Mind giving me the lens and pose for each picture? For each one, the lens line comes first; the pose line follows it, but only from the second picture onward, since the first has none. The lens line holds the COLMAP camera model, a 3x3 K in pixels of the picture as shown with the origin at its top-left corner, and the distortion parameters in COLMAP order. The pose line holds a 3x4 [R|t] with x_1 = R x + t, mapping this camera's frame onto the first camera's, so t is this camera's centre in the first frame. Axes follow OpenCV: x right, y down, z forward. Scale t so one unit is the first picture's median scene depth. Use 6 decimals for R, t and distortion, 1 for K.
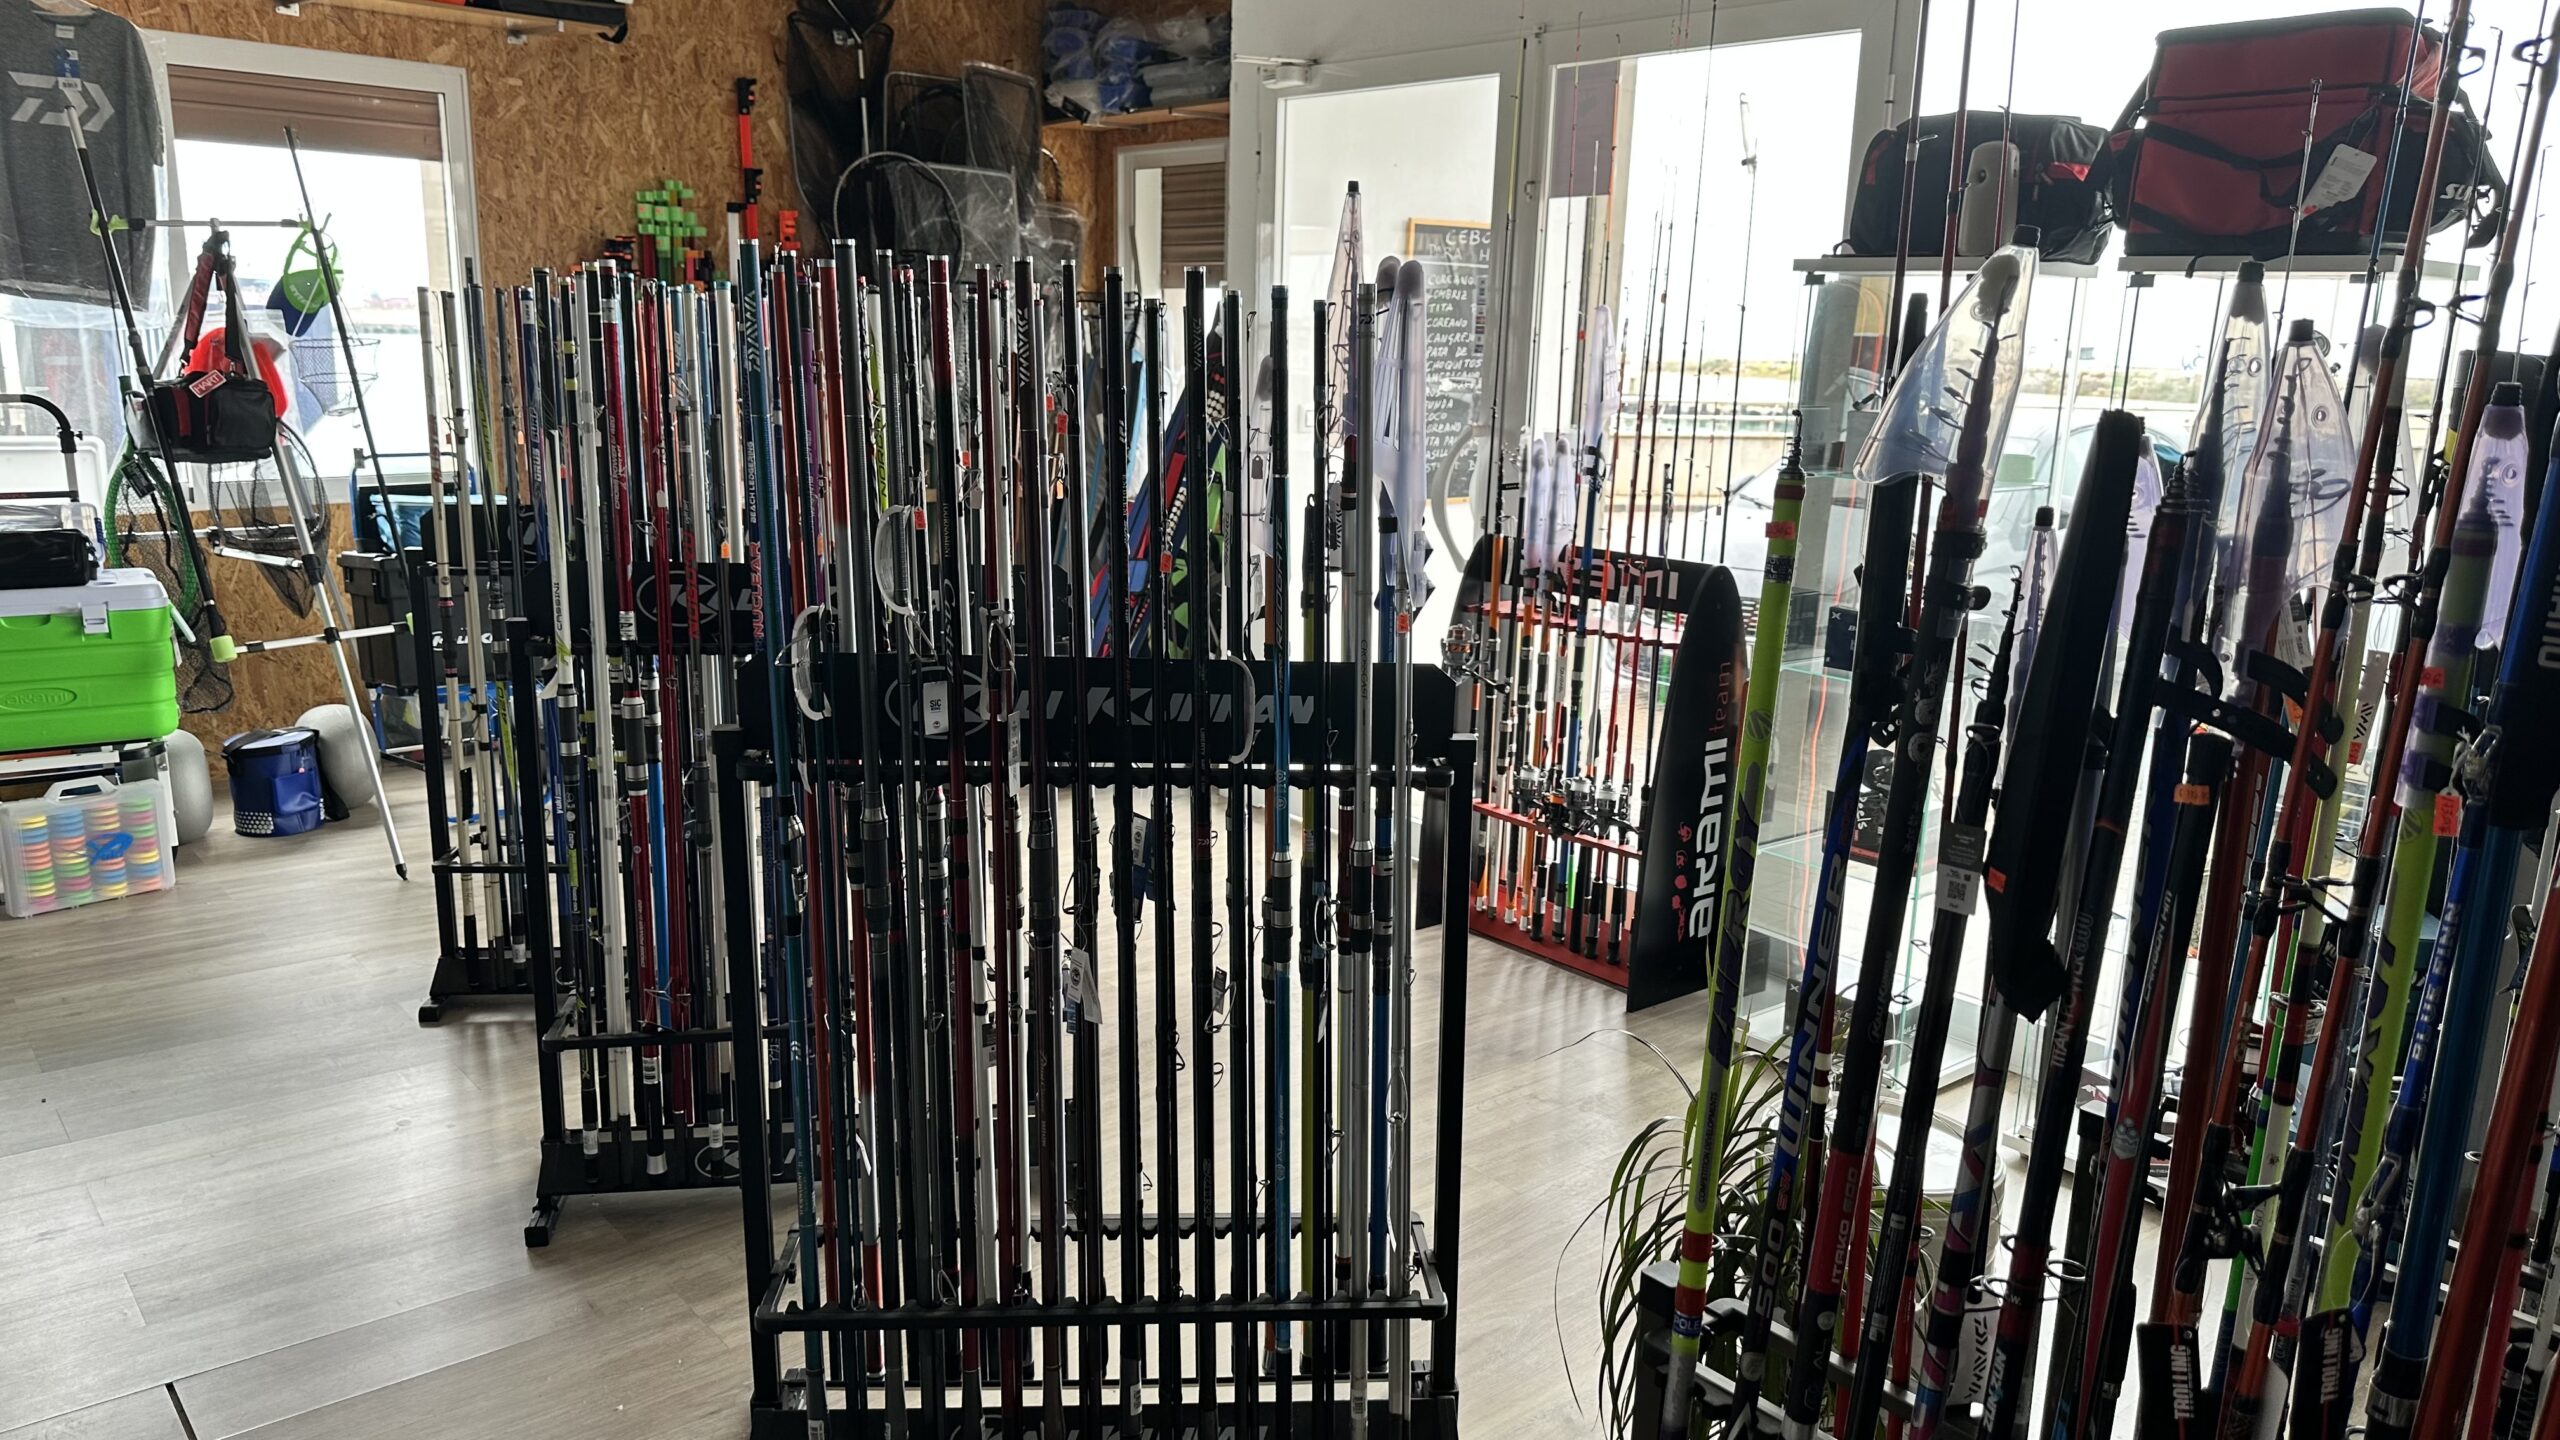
lens RADIAL K [[1780.3, 0, 1267.5], [0, 1780.3, 725.2], [0, 0, 1]] dist [0.052162, -0.045247]
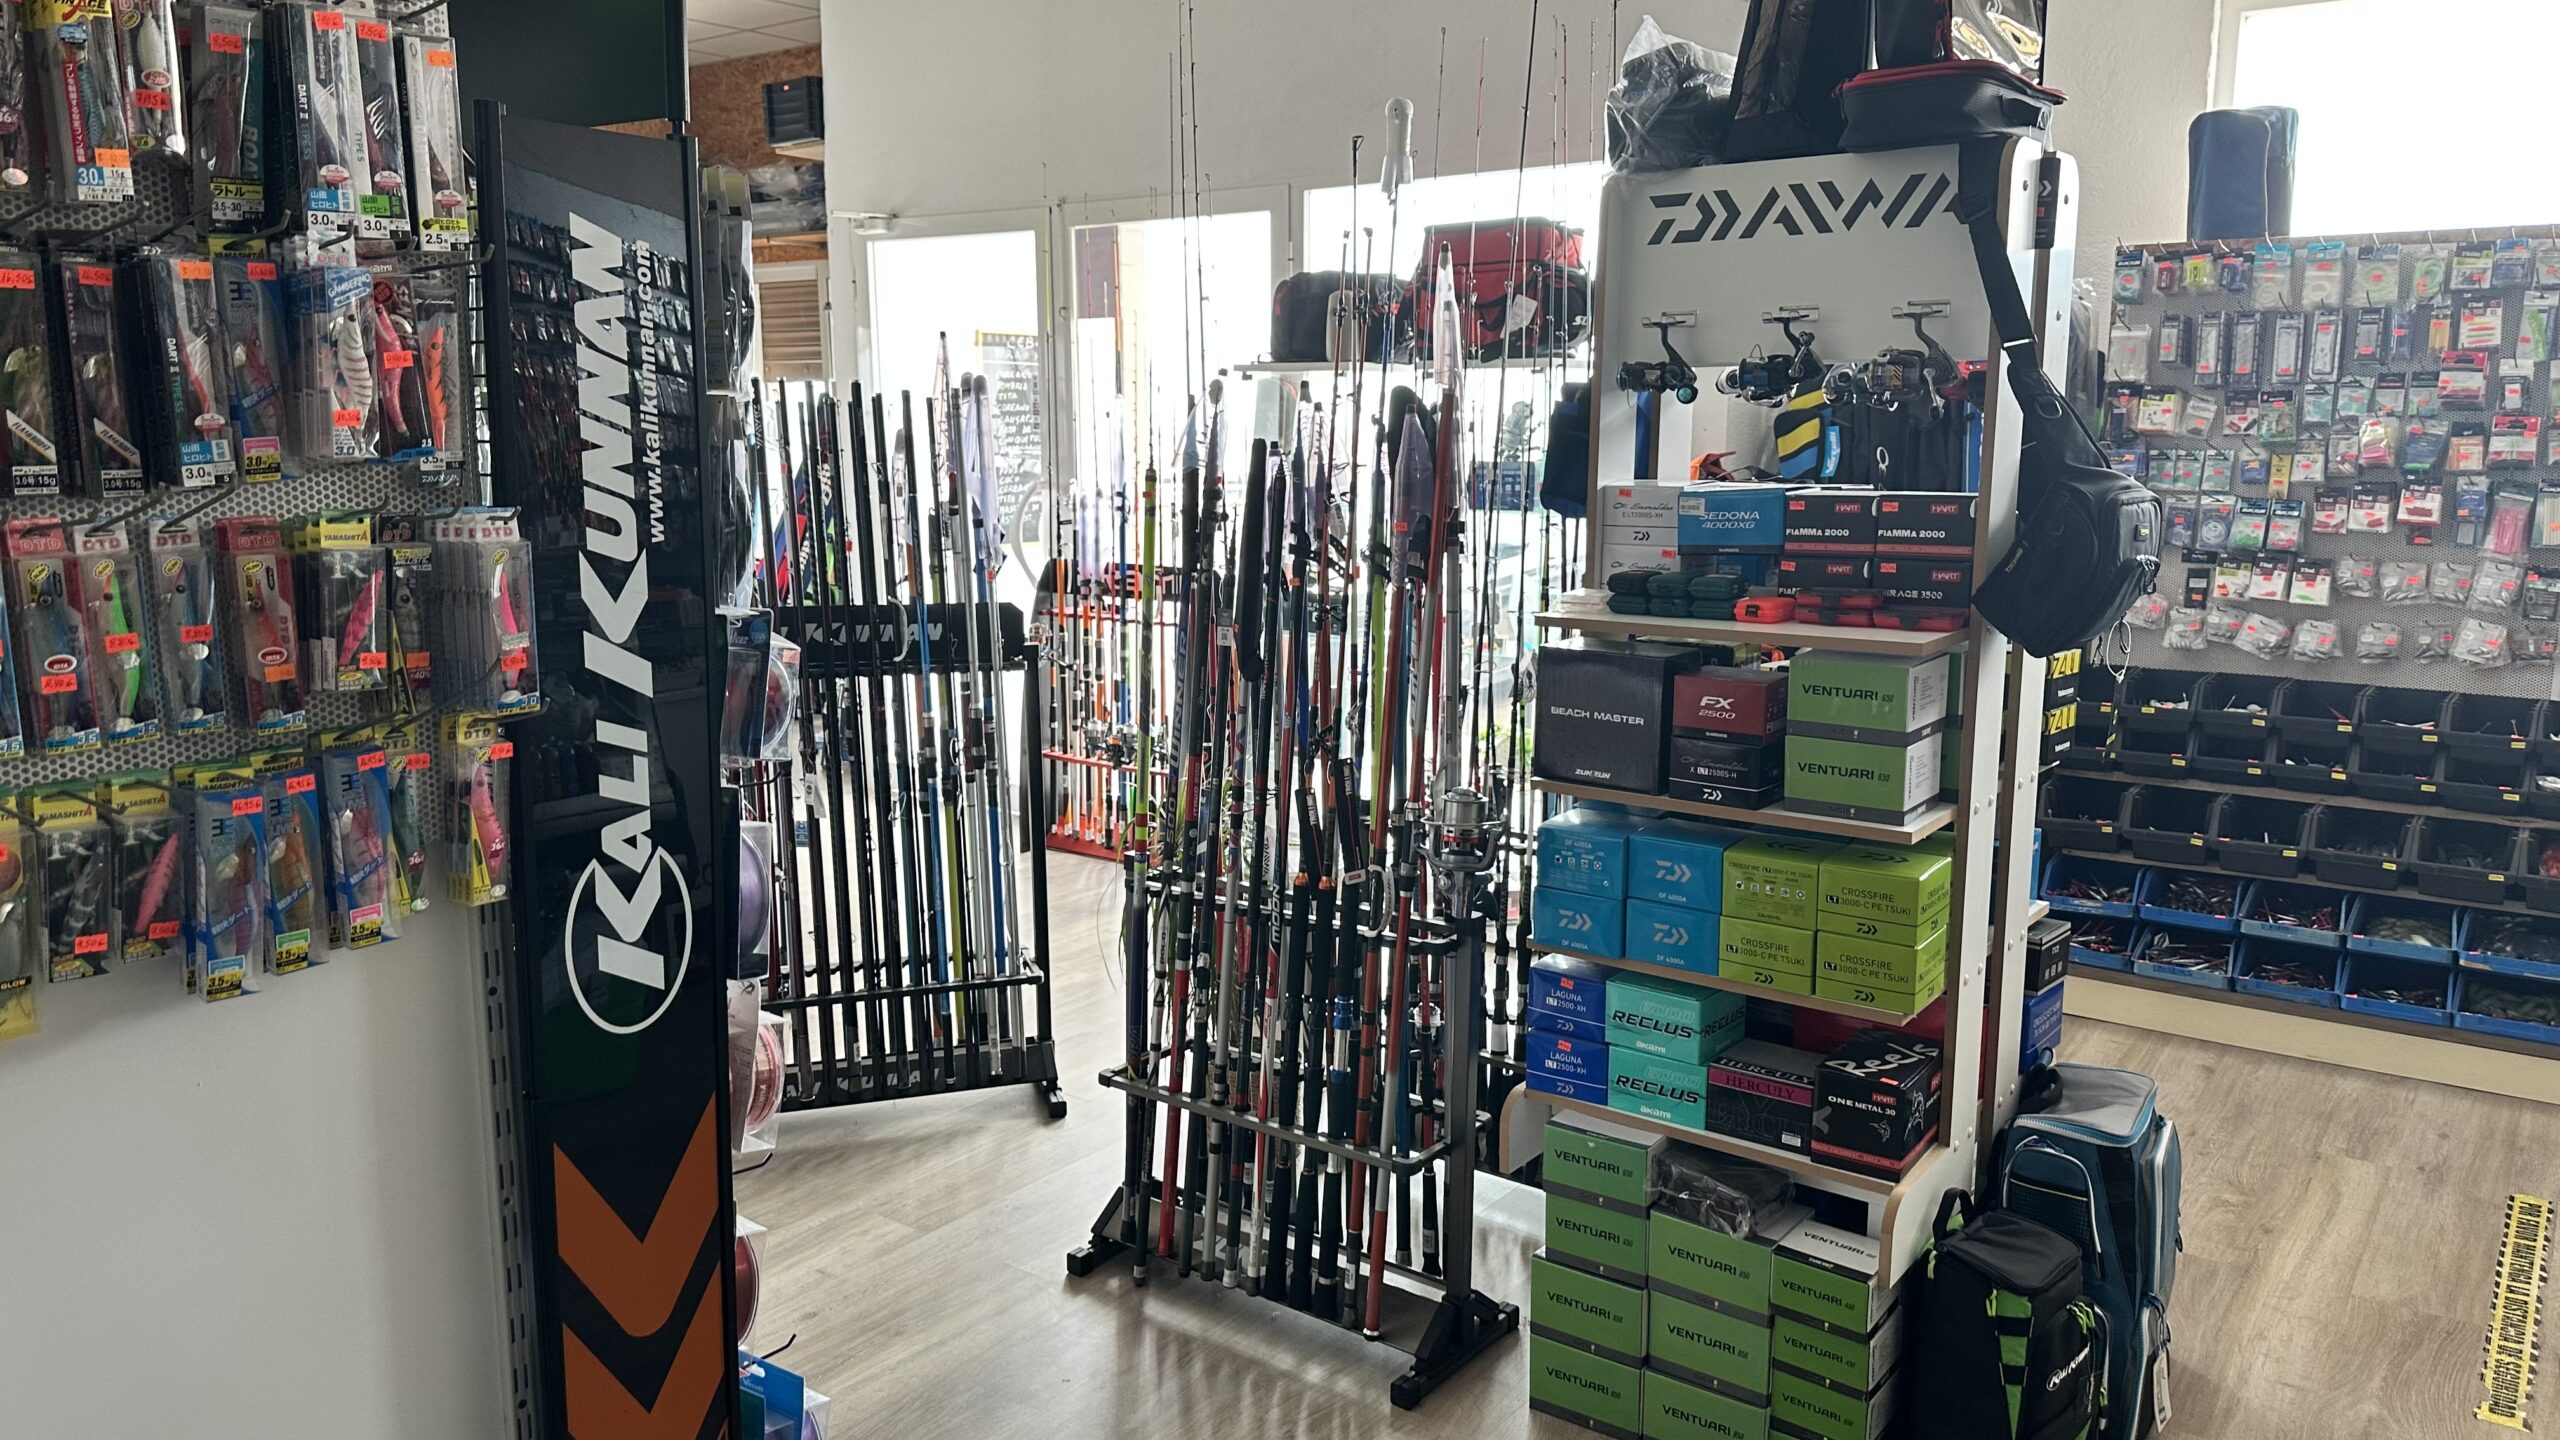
lens RADIAL K [[1780.3, 0, 1289.5], [0, 1780.3, 716.6], [0, 0, 1]] dist [0.052162, -0.045247]
pose [[0.970627, -0.064568, 0.231761, -0.028167], [0.075897, 0.996301, -0.040292, 0.090494], [-0.228303, 0.056698, 0.971938, -0.402380]]
